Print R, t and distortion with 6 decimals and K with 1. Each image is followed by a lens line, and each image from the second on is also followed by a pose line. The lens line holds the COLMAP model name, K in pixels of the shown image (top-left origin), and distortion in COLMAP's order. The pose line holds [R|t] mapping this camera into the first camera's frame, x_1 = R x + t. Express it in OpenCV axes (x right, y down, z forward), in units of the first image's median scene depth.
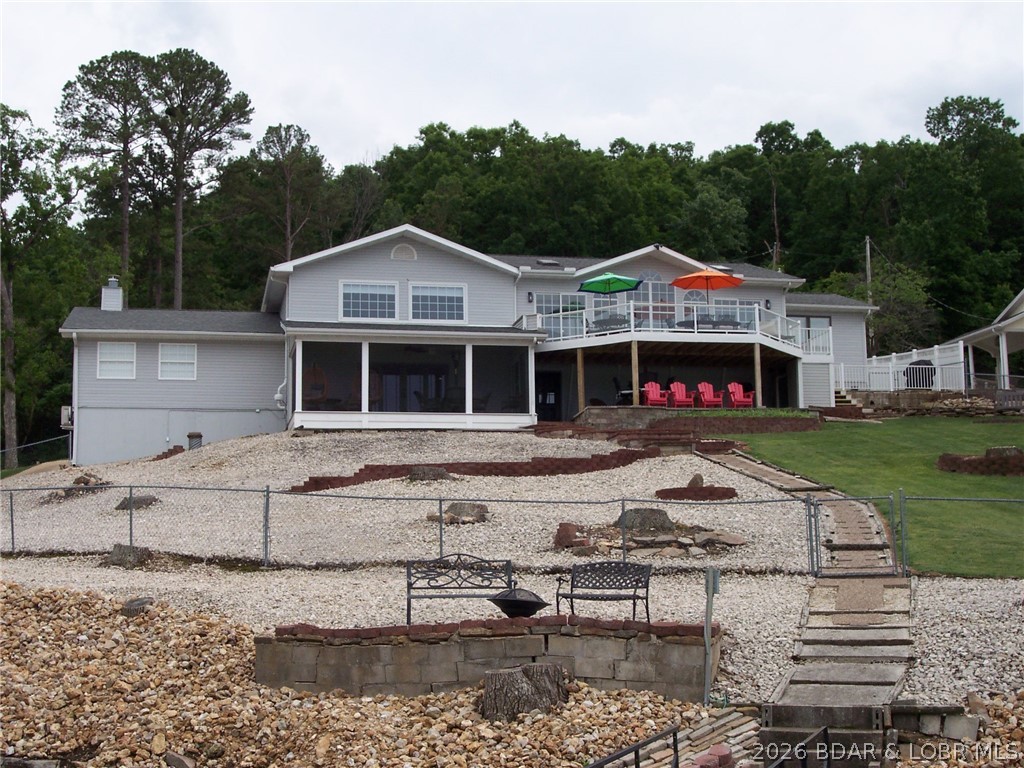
lens RADIAL K [[1563.4, 0, 512.0], [0, 1563.4, 384.0], [0, 0, 1]] dist [-0.074296, 0.061400]
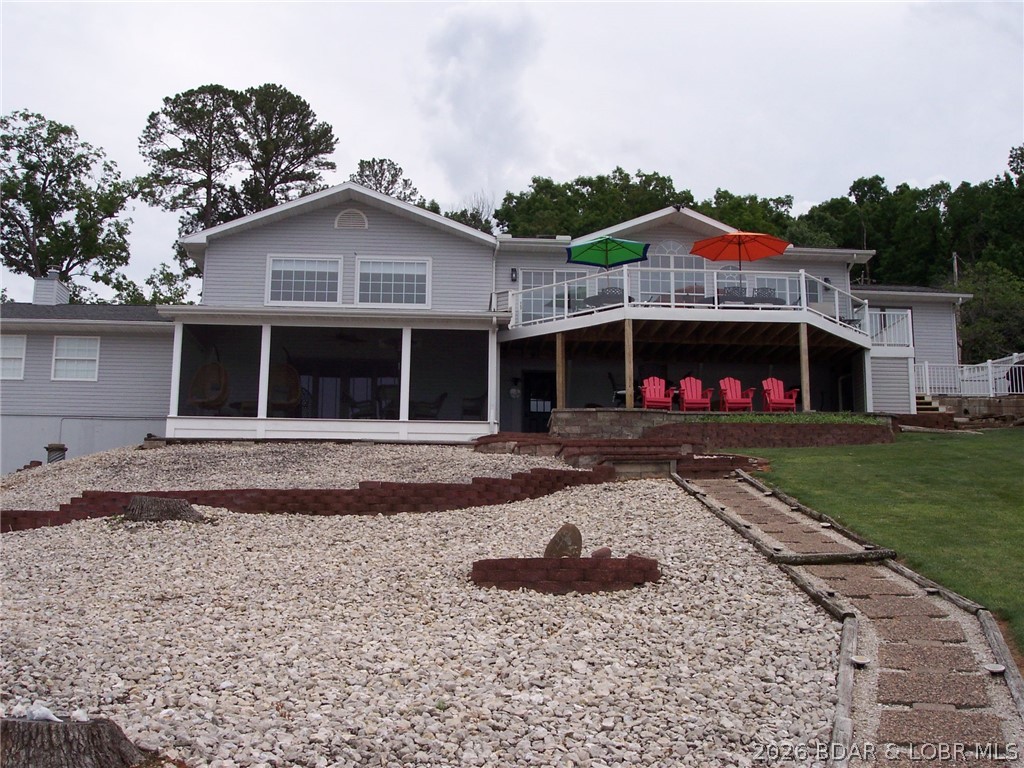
lens RADIAL K [[1167.6, 0, 514.5], [0, 1167.6, 379.9], [0, 0, 1]] dist [-0.161071, 0.270949]
pose [[0.990032, -0.005310, -0.140743, 0.095059], [0.000167, 0.999333, -0.036527, 0.018536], [0.140843, 0.036139, 0.989372, 0.431093]]
